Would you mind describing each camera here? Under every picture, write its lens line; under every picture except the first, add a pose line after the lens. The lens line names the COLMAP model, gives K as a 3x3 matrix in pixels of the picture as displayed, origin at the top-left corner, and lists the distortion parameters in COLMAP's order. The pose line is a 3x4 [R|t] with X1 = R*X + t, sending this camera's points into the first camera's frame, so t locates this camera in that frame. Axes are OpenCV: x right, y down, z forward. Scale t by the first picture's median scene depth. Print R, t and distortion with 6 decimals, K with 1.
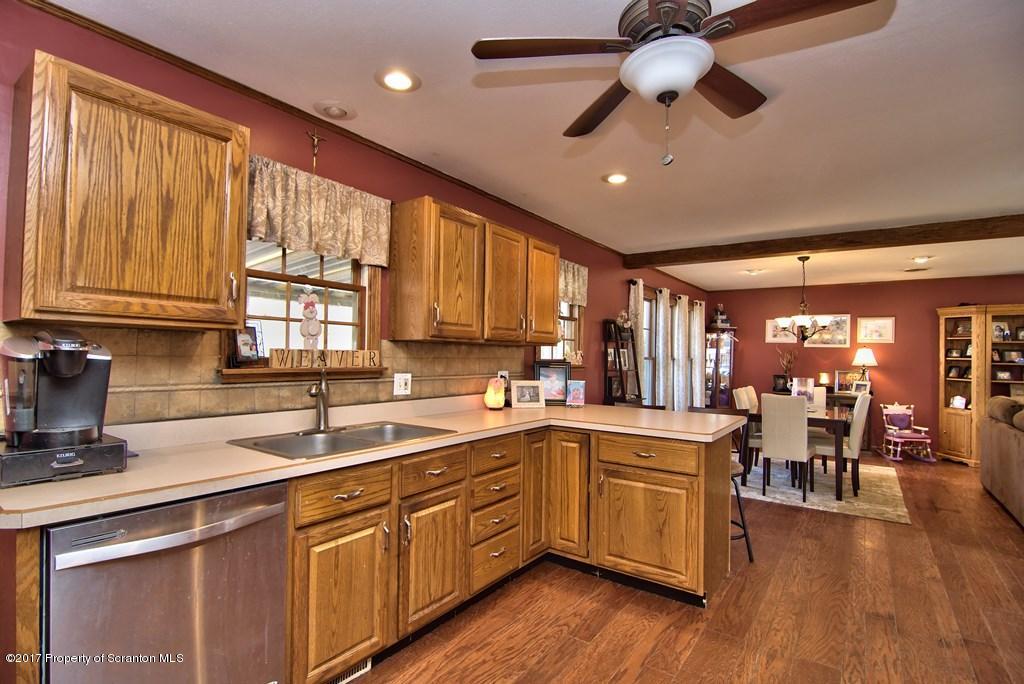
lens RADIAL K [[489.7, 0, 516.7], [0, 489.7, 343.5], [0, 0, 1]] dist [-0.007252, -0.010094]
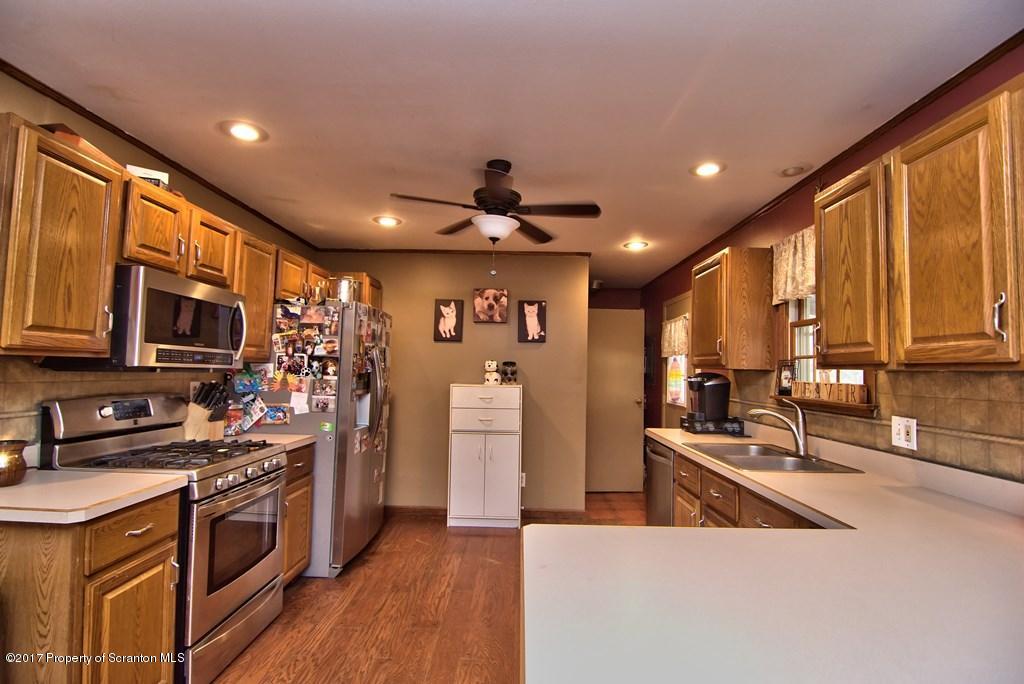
lens RADIAL K [[489.7, 0, 516.7], [0, 489.7, 343.5], [0, 0, 1]] dist [-0.007252, -0.010094]
pose [[-0.816269, -0.067228, -0.573747, 0.647699], [-0.024785, 0.996366, -0.081487, 0.026515], [0.577140, -0.052295, -0.814969, 1.284447]]
